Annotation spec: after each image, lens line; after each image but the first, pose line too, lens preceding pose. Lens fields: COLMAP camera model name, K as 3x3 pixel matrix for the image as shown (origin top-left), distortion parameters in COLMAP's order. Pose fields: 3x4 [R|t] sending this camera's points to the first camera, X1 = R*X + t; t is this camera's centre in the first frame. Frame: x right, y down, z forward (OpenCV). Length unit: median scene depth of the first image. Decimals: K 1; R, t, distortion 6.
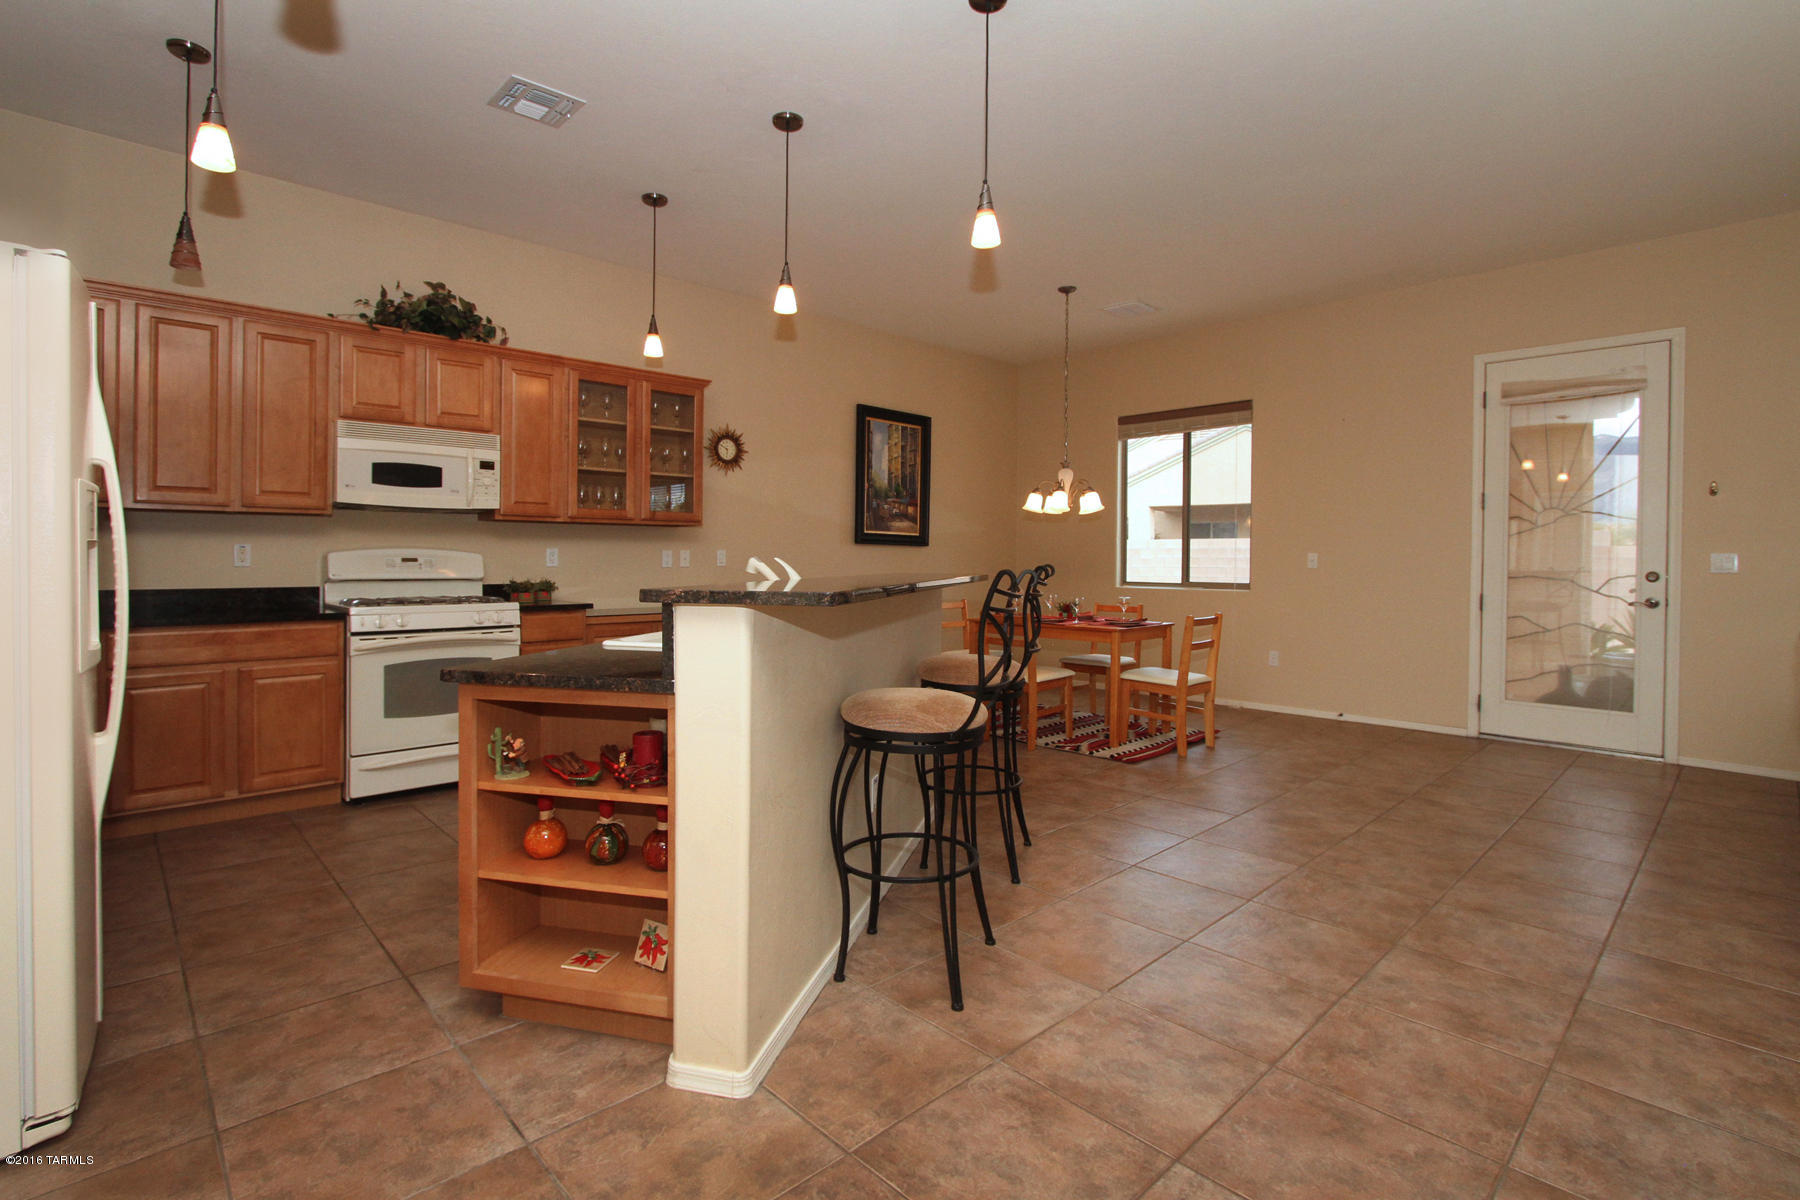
lens RADIAL K [[863.5, 0, 898.4], [0, 863.5, 578.2], [0, 0, 1]] dist [-0.017889, 0.003868]
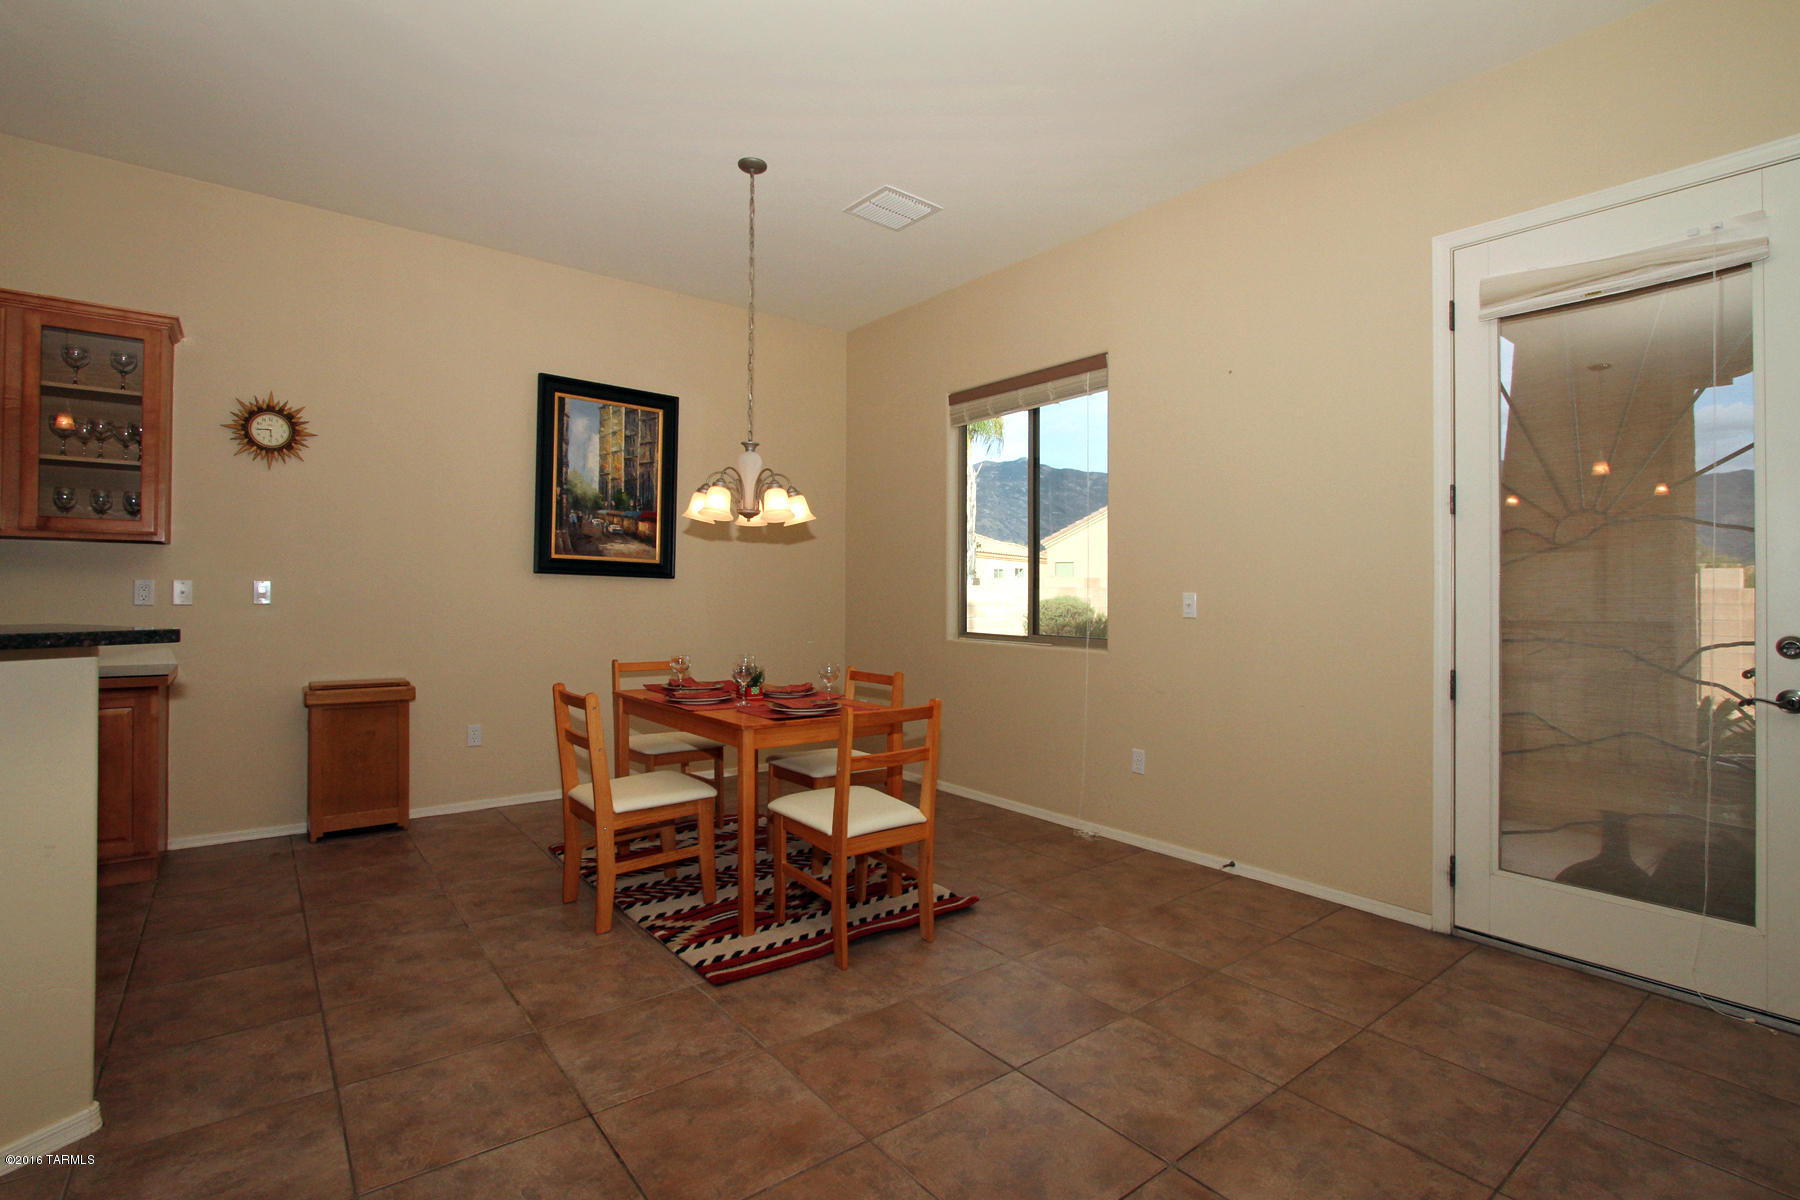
lens RADIAL K [[863.5, 0, 900.2], [0, 863.5, 582.3], [0, 0, 1]] dist [-0.017889, 0.003868]
pose [[0.995411, 0.008176, -0.095346, 0.402466], [-0.012042, 0.999126, -0.040034, -0.011486], [0.094935, 0.040998, 0.994639, 0.445497]]
